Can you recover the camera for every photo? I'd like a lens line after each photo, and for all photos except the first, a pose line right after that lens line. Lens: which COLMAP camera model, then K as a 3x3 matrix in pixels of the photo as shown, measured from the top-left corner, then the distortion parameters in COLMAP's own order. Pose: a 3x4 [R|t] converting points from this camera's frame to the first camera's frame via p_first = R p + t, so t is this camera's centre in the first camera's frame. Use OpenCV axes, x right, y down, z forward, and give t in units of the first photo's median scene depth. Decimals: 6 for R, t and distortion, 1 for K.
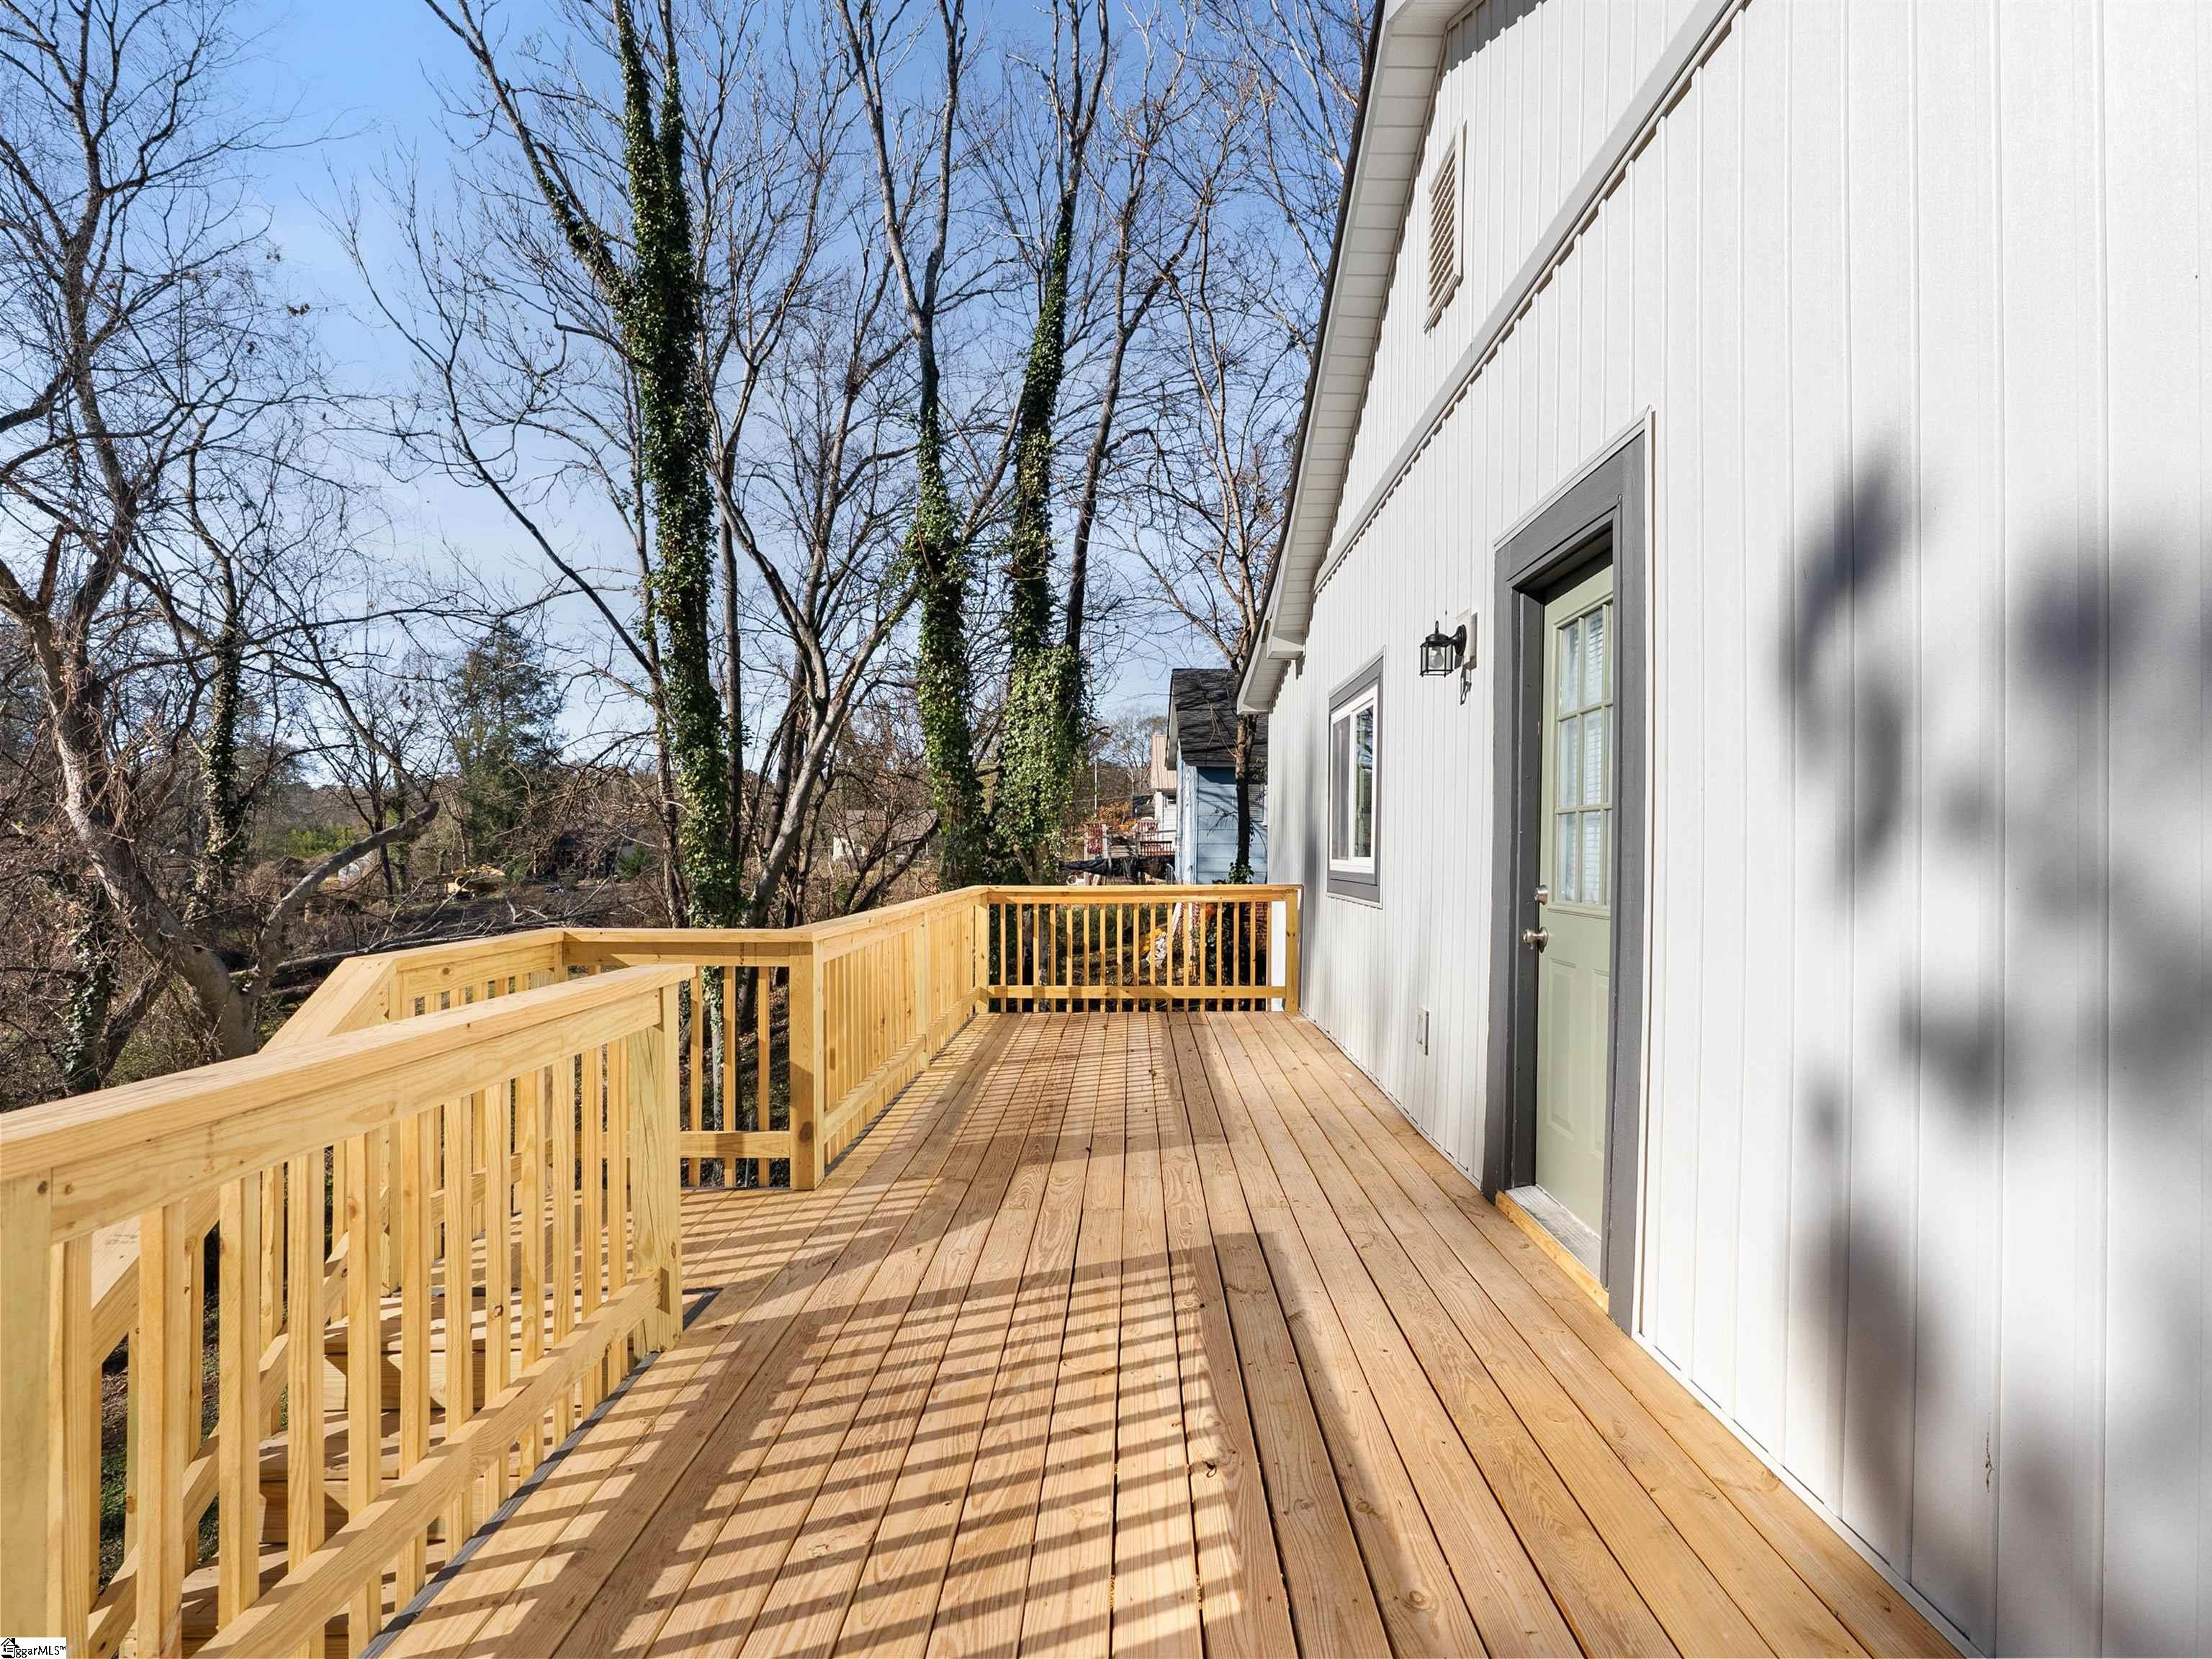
lens RADIAL K [[1125.4, 0, 1111.0], [0, 1125.4, 837.9], [0, 0, 1]] dist [-0.017706, 0.007979]
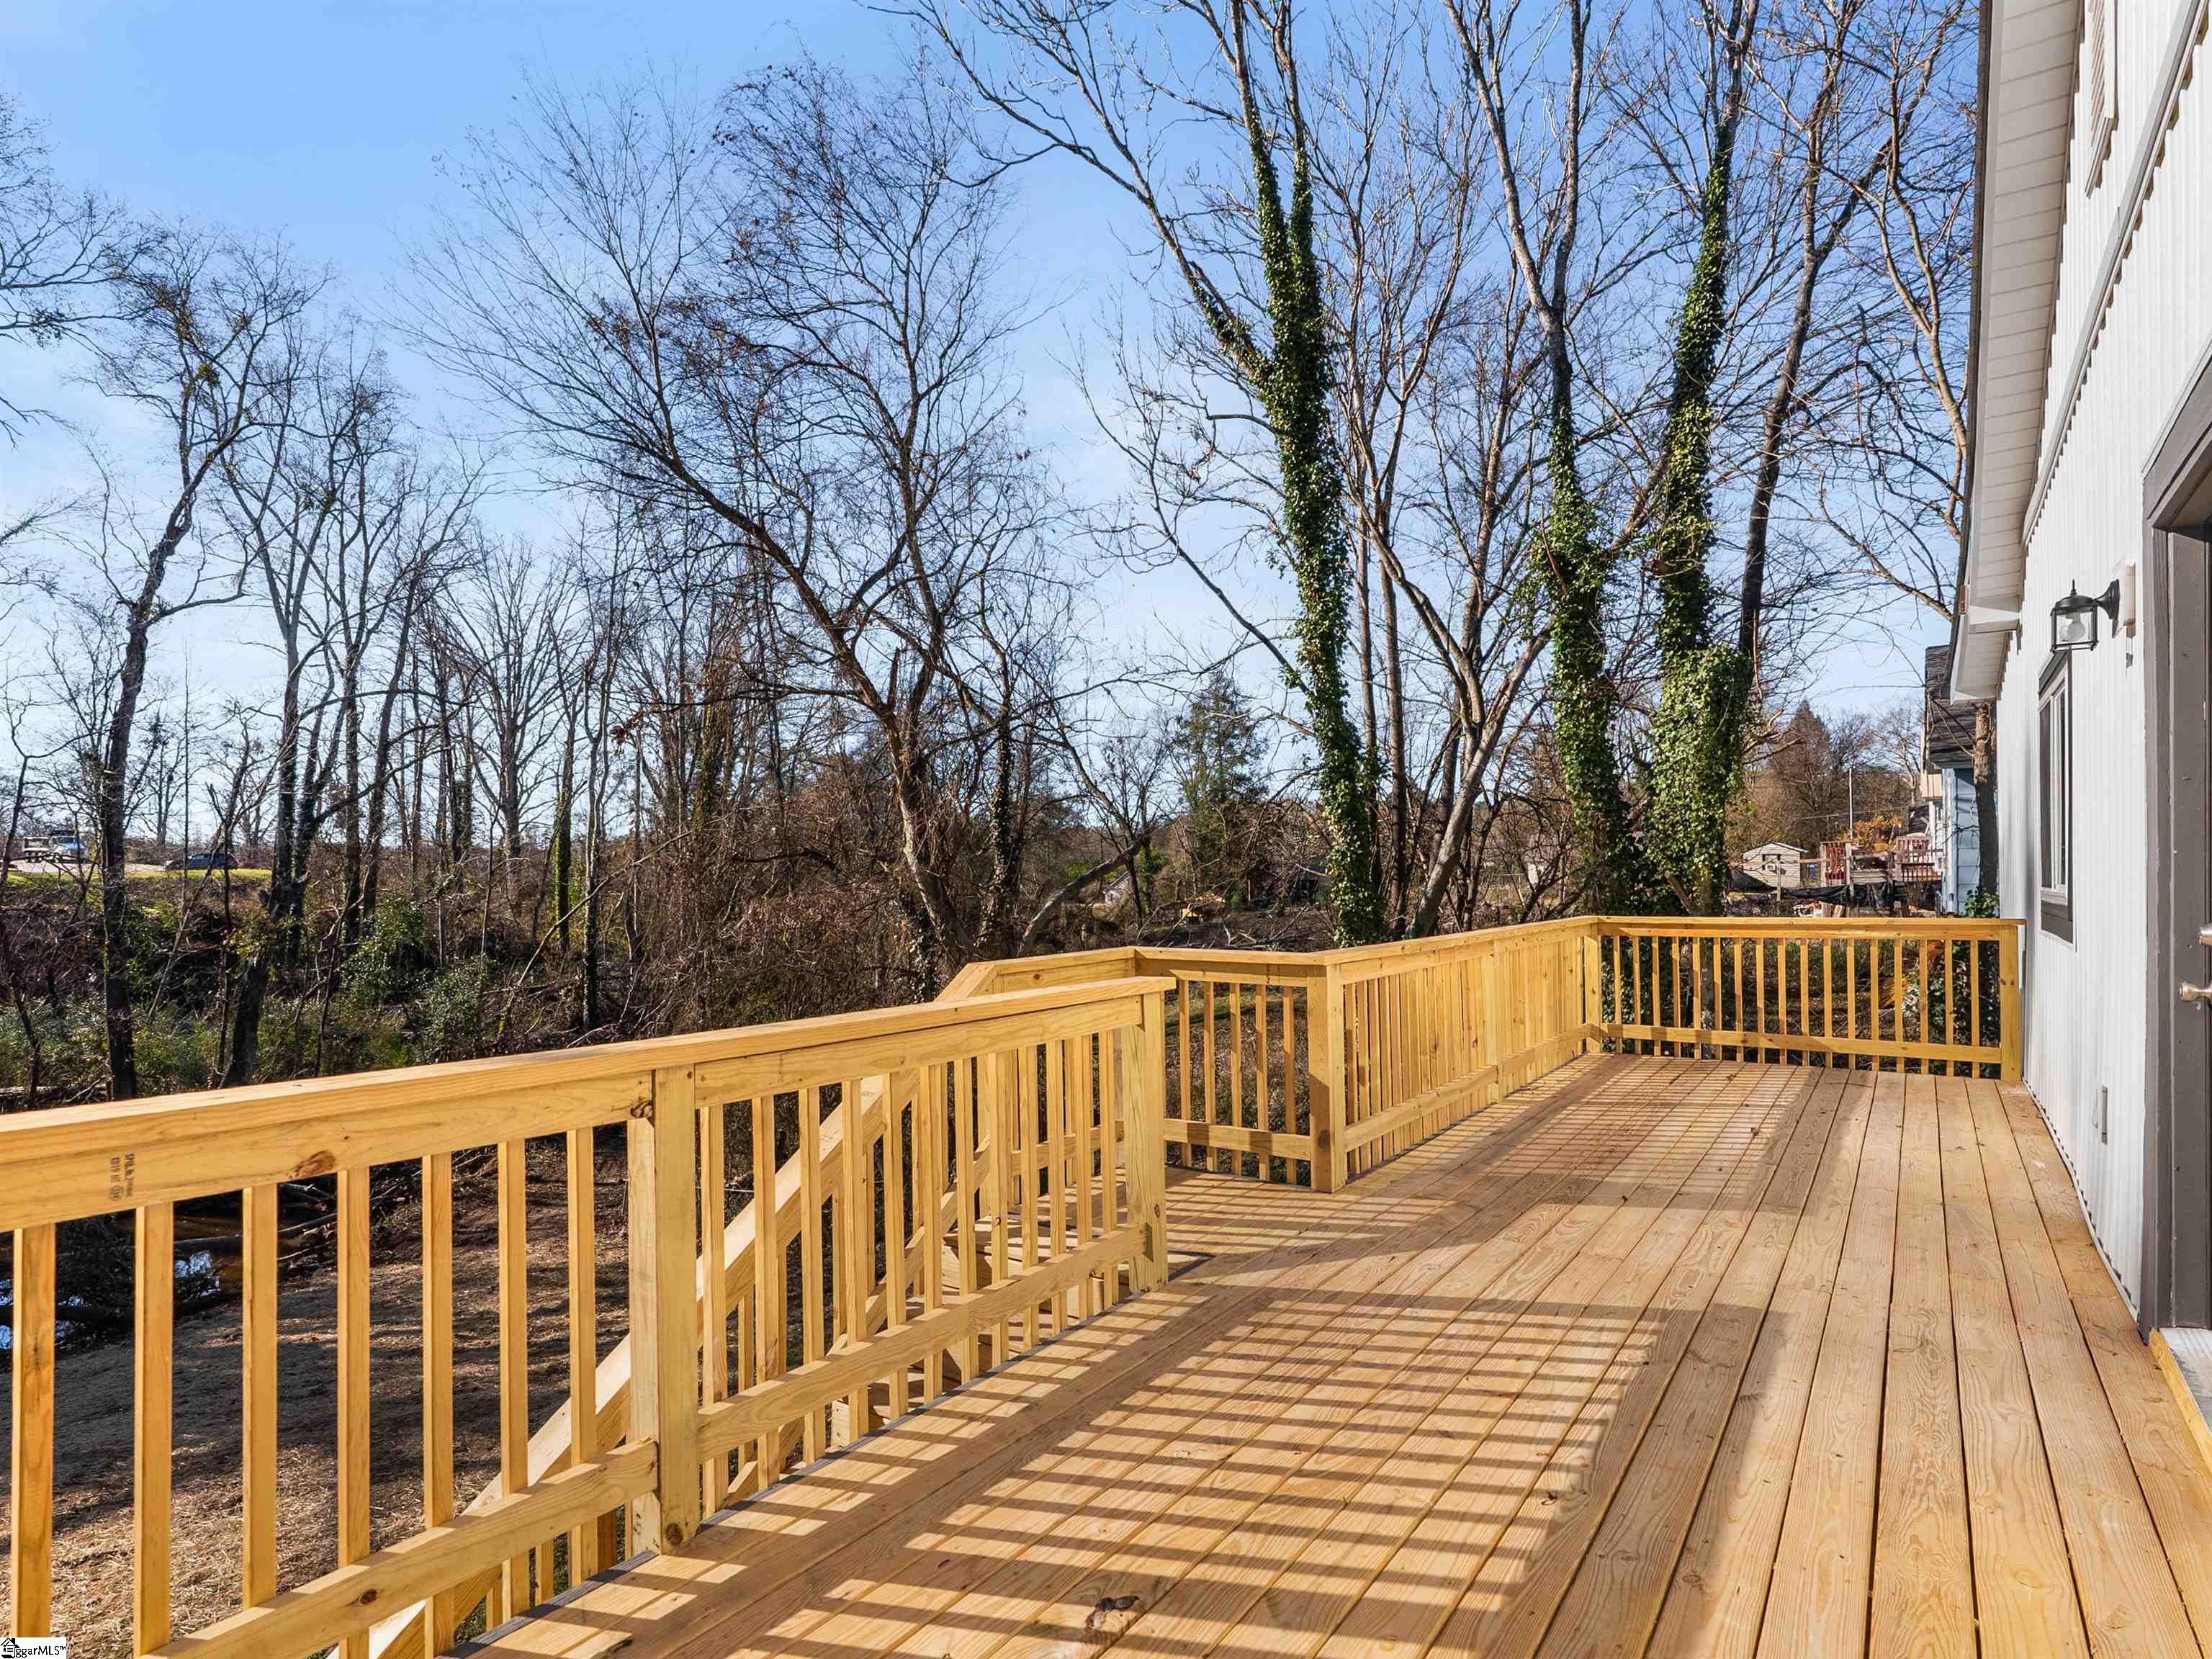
lens RADIAL K [[1125.4, 0, 1061.0], [0, 1125.4, 872.9], [0, 0, 1]] dist [-0.017706, 0.007979]
pose [[0.807461, -0.010576, -0.589826, 0.046543], [0.014325, 0.999896, 0.001683, -0.000728], [0.589747, -0.009808, 0.807528, -0.008744]]
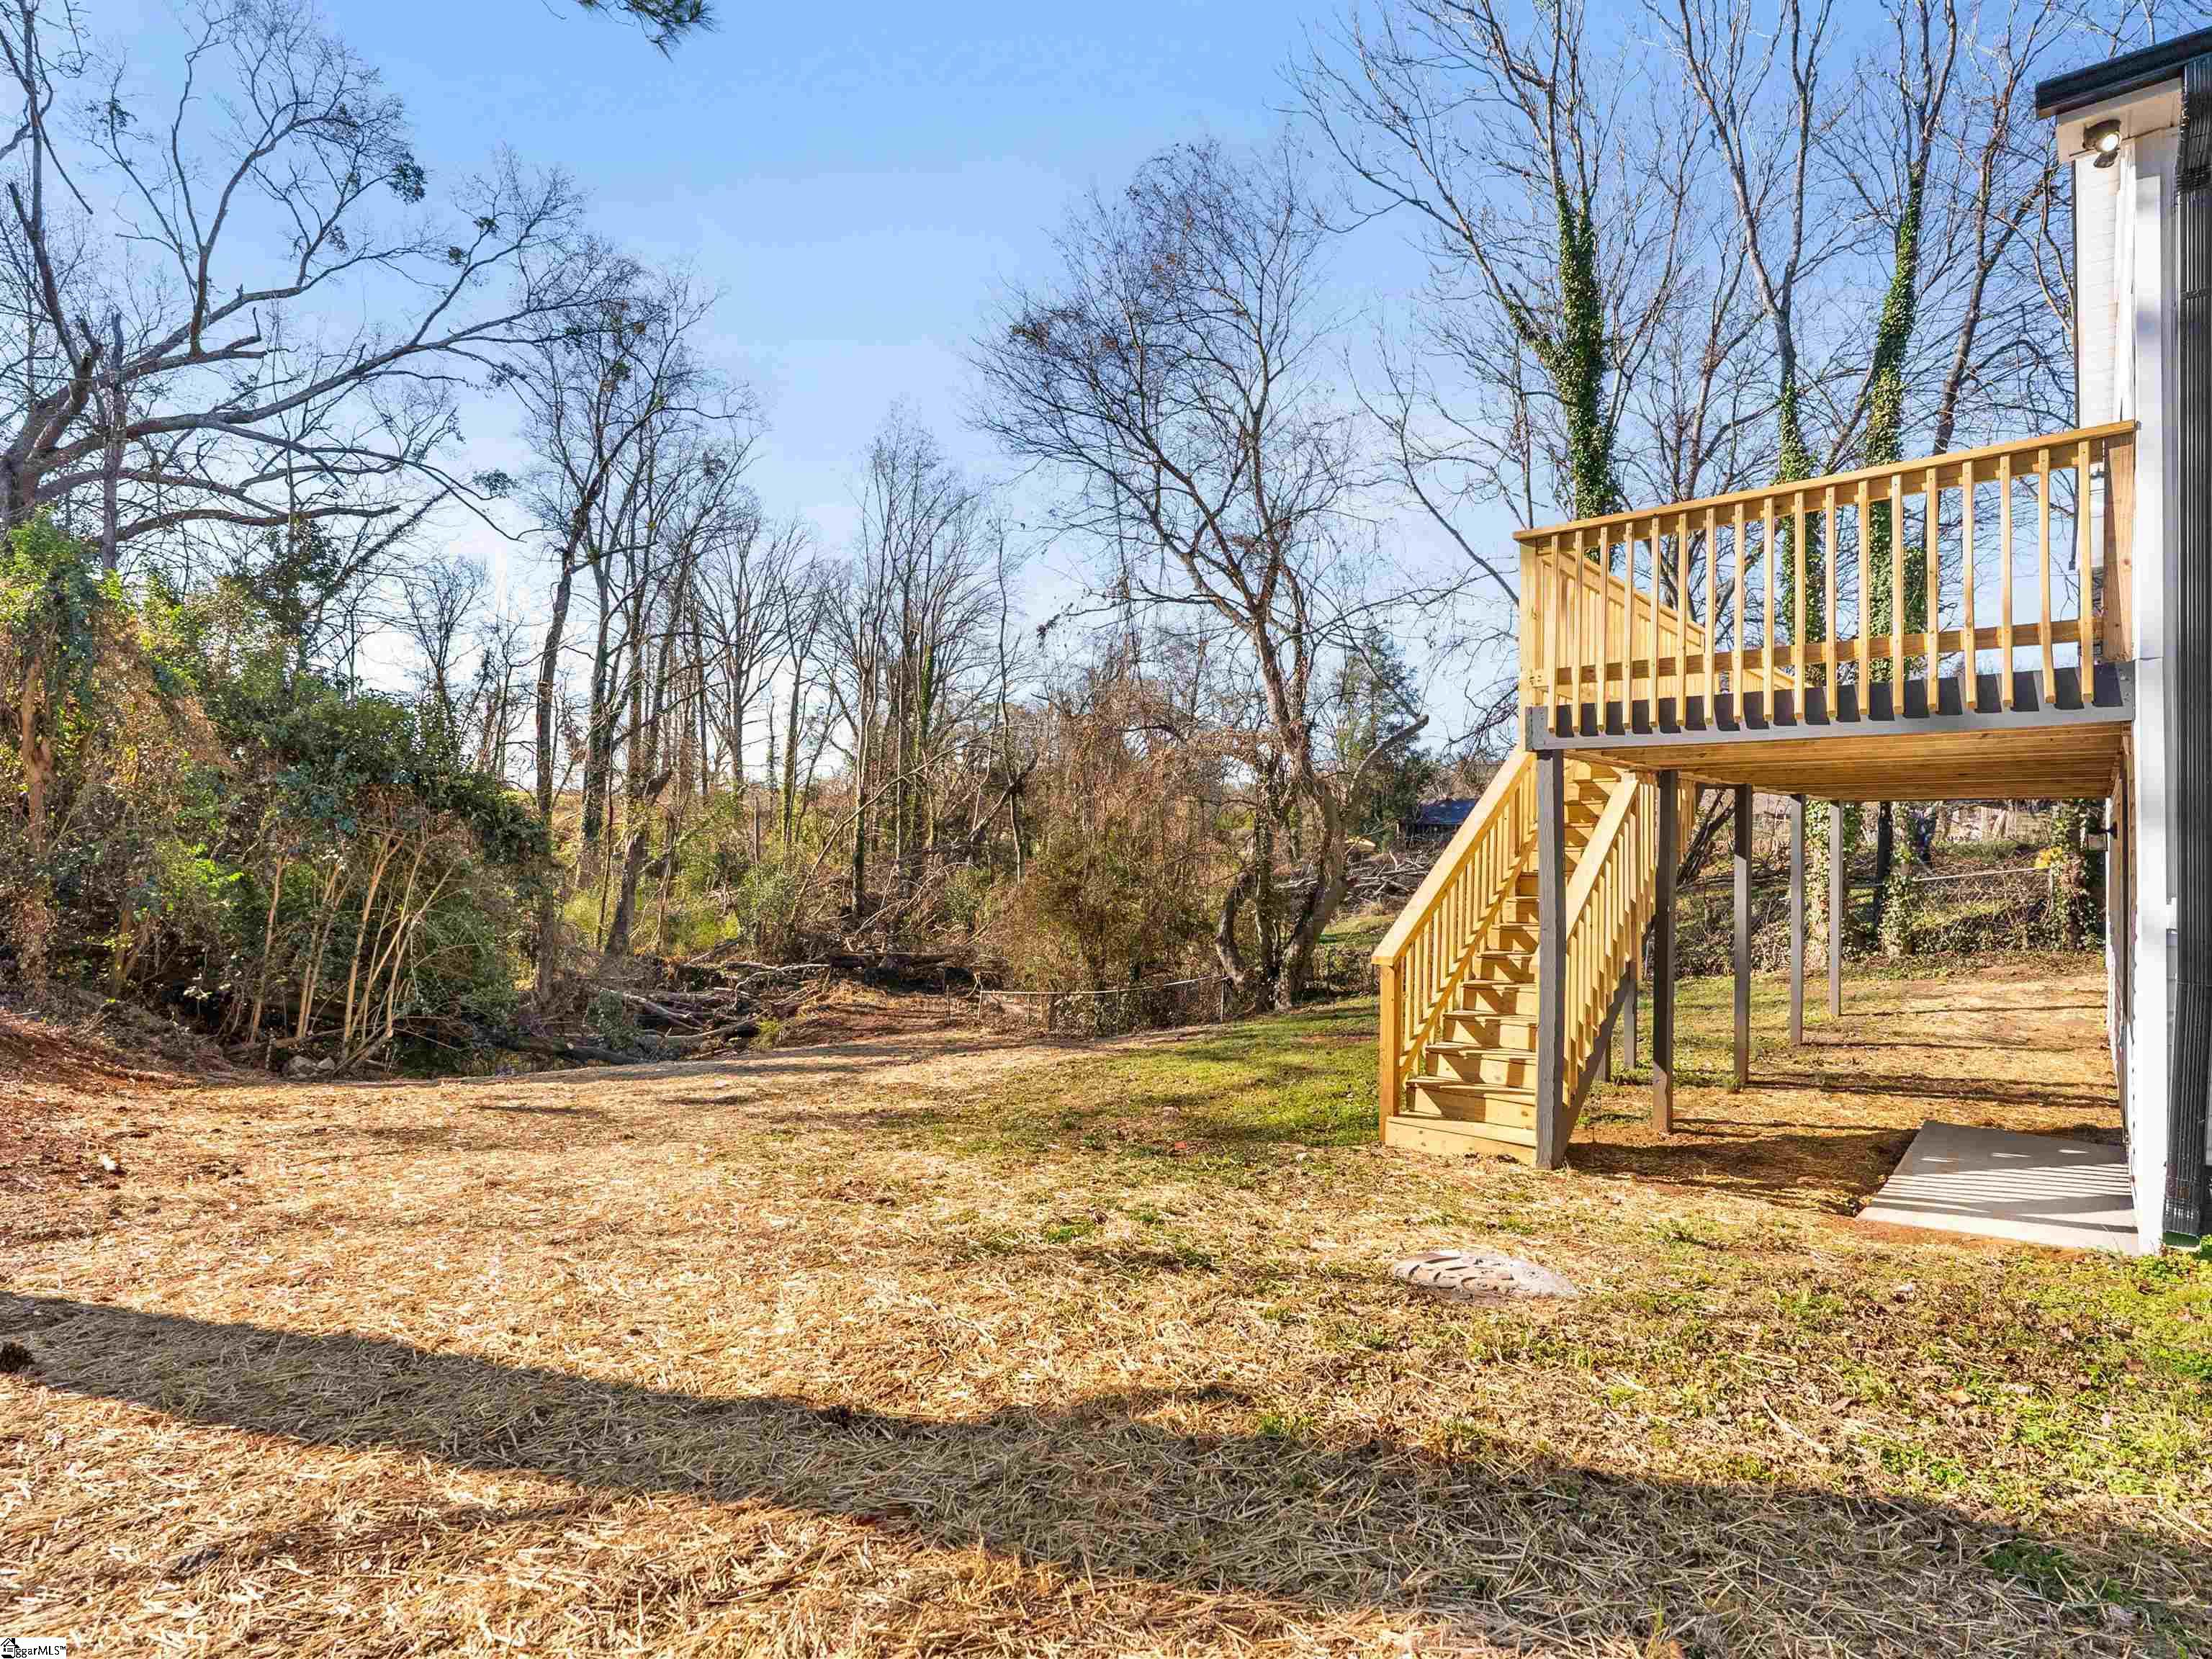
lens RADIAL K [[1125.4, 0, 1092.0], [0, 1125.4, 816.7], [0, 0, 1]] dist [-0.017706, 0.007979]
pose [[0.753519, -0.011277, -0.657330, 0.073510], [0.002449, 0.999894, -0.014346, 0.132752], [0.657422, 0.009200, 0.753467, -0.486151]]
